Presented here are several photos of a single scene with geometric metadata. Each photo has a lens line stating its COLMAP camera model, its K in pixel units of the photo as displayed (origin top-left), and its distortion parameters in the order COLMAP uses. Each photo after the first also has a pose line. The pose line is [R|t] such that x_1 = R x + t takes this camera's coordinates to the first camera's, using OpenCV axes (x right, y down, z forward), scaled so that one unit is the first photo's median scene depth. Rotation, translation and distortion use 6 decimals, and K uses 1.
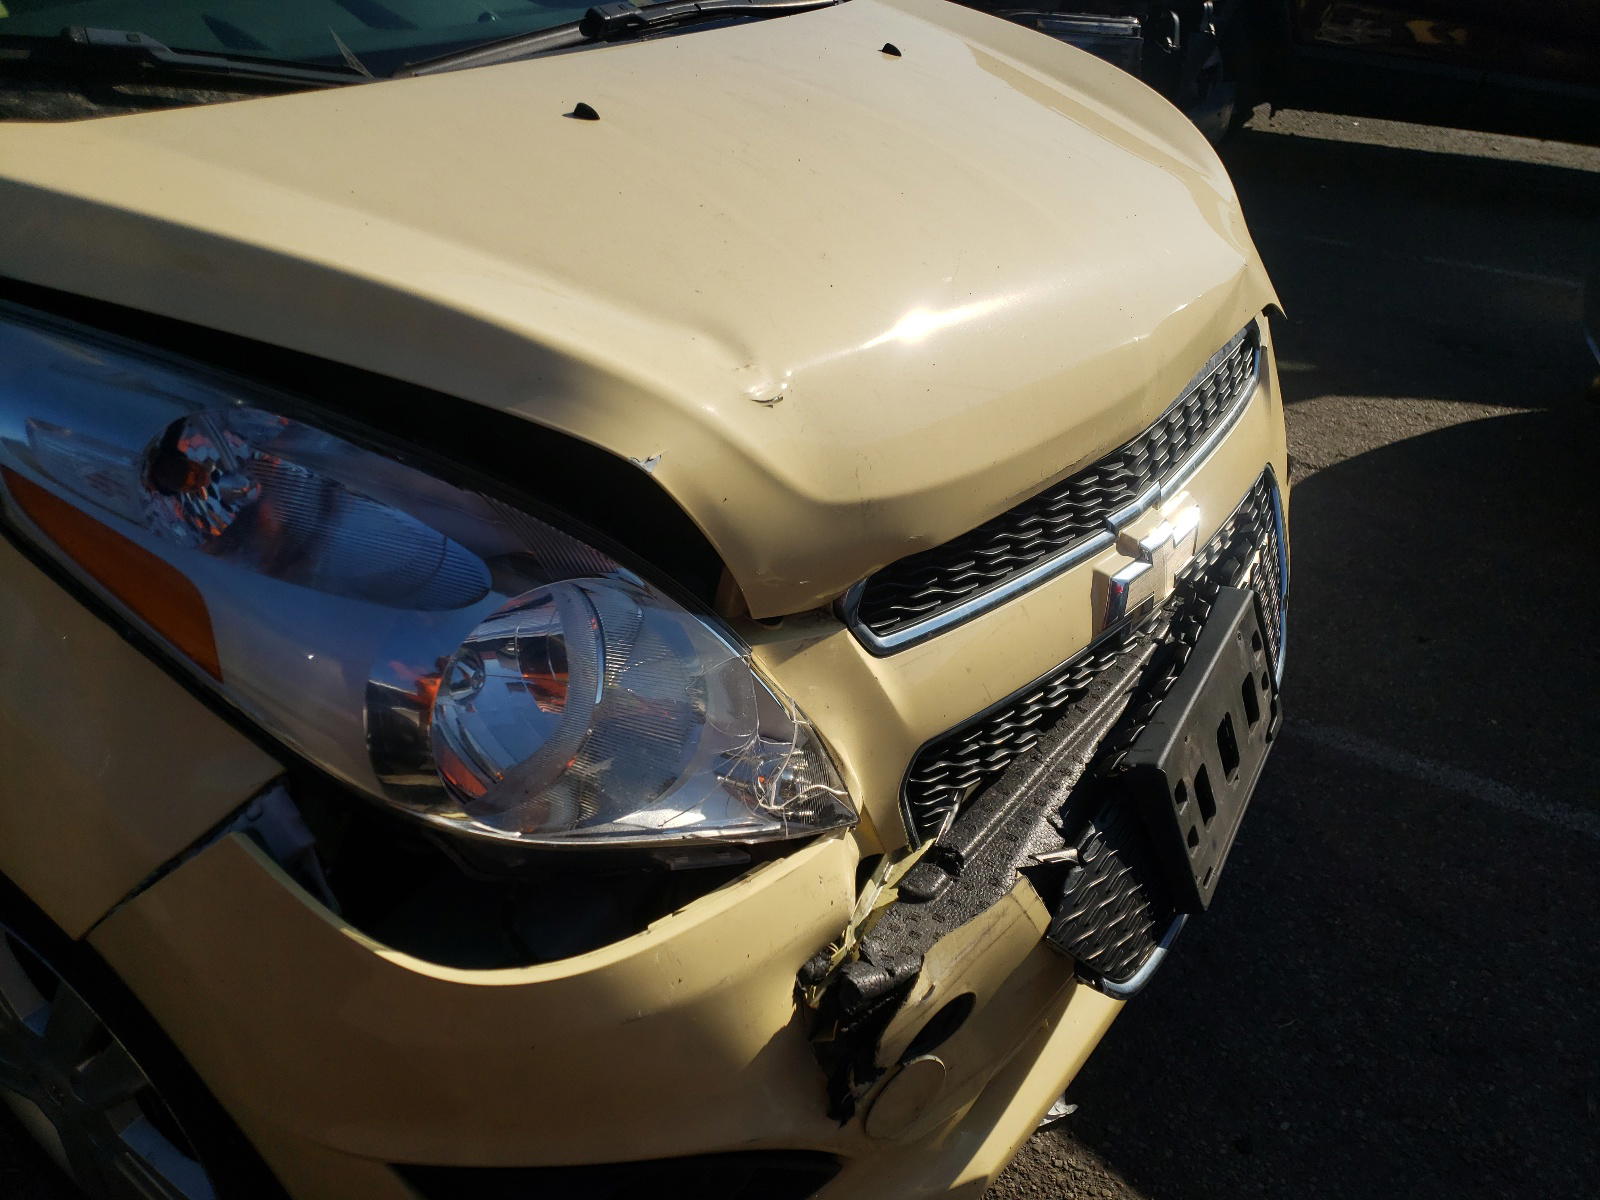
lens RADIAL K [[1256.7, 0, 800.0], [0, 1256.7, 600.0], [0, 0, 1]] dist [0.142879, -0.155882]
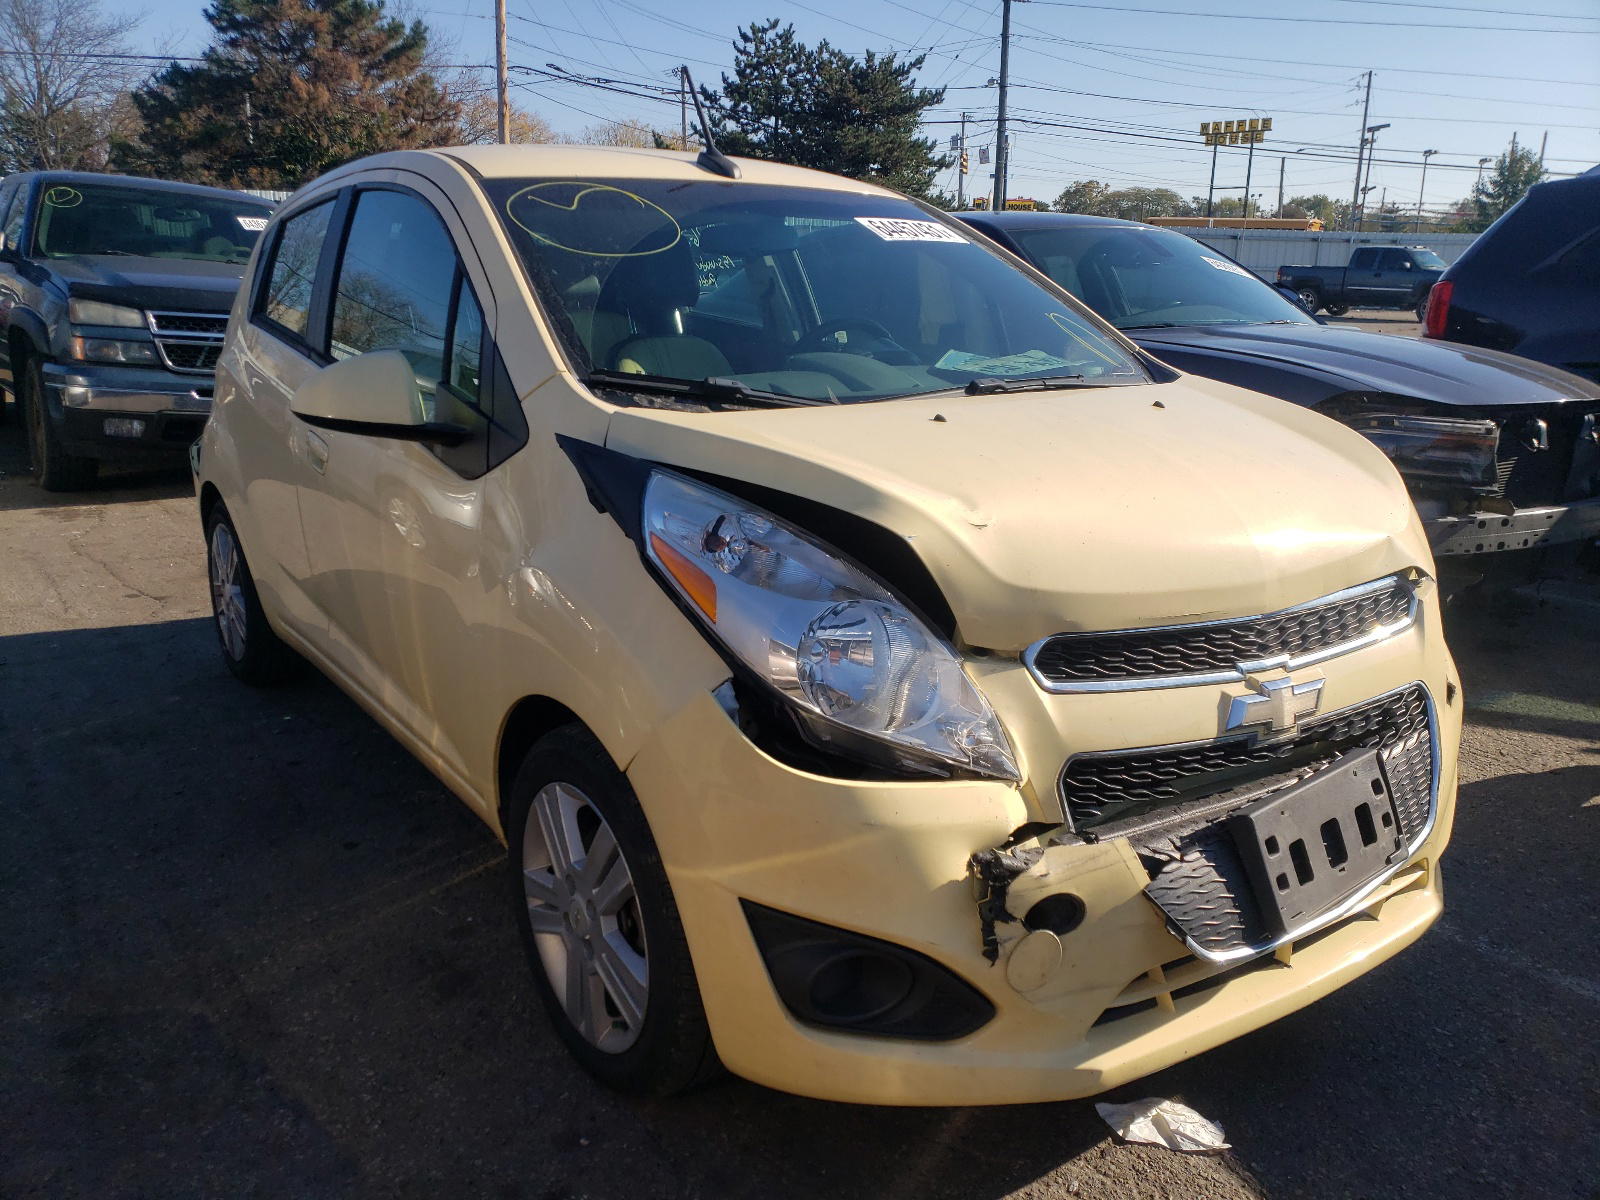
lens RADIAL K [[1256.7, 0, 800.0], [0, 1256.7, 600.0], [0, 0, 1]] dist [0.142879, -0.155882]
pose [[0.926949, 0.068138, -0.368948, 0.388436], [-0.177459, 0.946042, -0.271133, 0.465568], [0.330566, 0.316799, 0.889025, -0.720611]]
